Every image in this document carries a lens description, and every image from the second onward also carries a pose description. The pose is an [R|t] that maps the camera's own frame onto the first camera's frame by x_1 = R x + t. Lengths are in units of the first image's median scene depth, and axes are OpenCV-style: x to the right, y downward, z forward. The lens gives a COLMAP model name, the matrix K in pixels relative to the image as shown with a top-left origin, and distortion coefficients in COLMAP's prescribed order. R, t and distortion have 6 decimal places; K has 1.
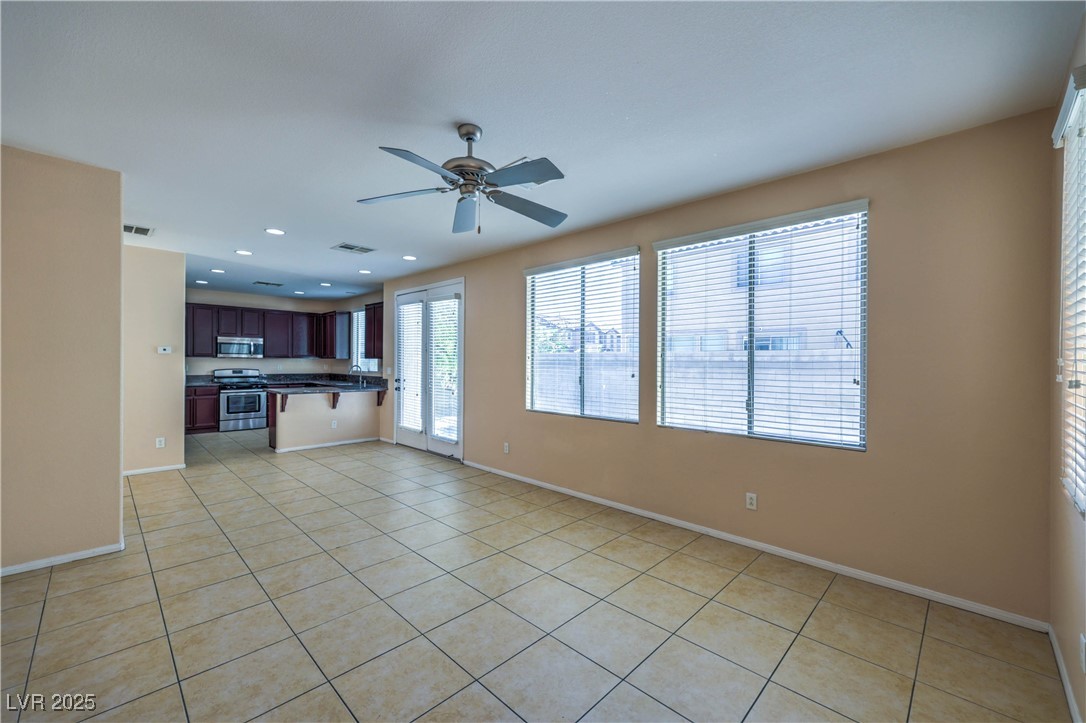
lens RADIAL K [[434.8, 0, 544.0], [0, 434.8, 365.0], [0, 0, 1]] dist [0.003077, -0.000343]
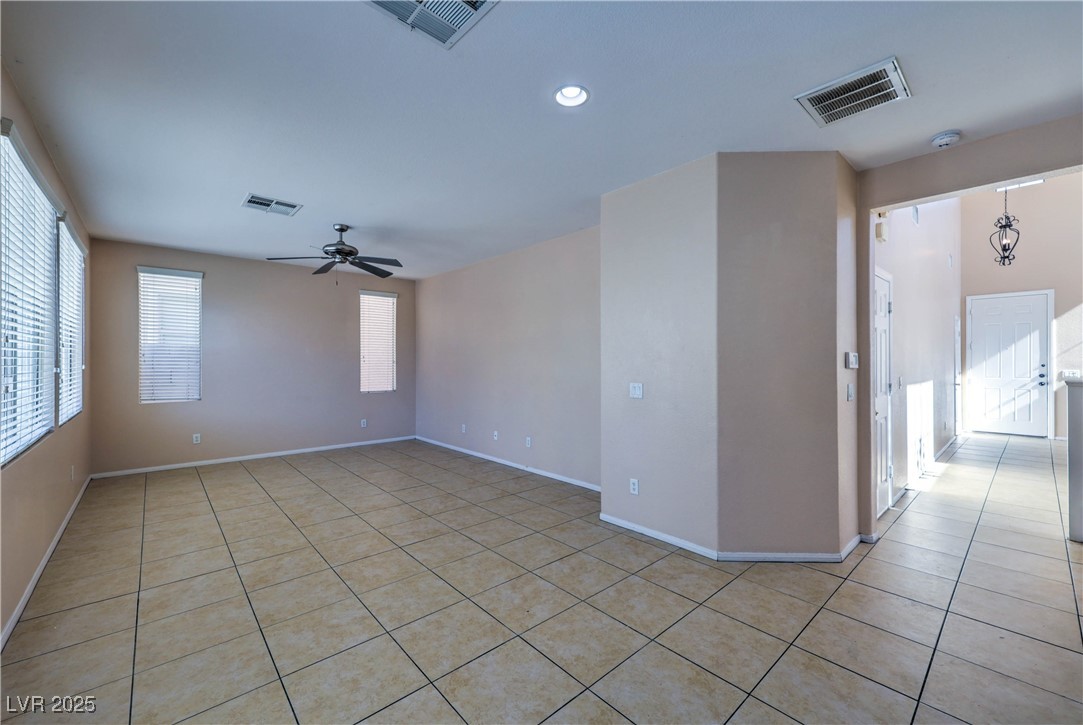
lens RADIAL K [[433.6, 0, 542.7], [0, 433.6, 361.9], [0, 0, 1]] dist [0.003077, -0.000343]
pose [[-0.997332, -0.007474, 0.072613, -0.799433], [-0.007020, 0.999954, 0.006508, 0.000135], [-0.072658, 0.005981, -0.997339, 1.925894]]
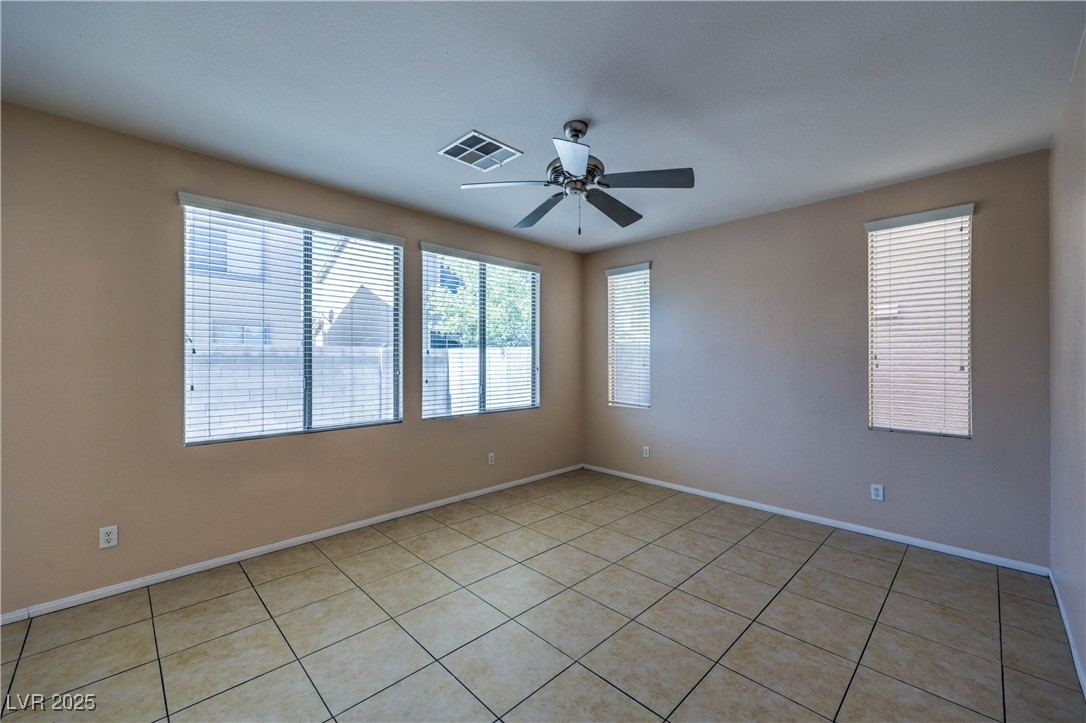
lens RADIAL K [[434.8, 0, 545.3], [0, 434.8, 359.1], [0, 0, 1]] dist [0.003077, -0.000343]
pose [[0.016551, -0.008170, 0.999830, -0.832452], [0.005165, 0.999954, 0.008085, -0.011823], [-0.999850, 0.005030, 0.016593, 0.747785]]
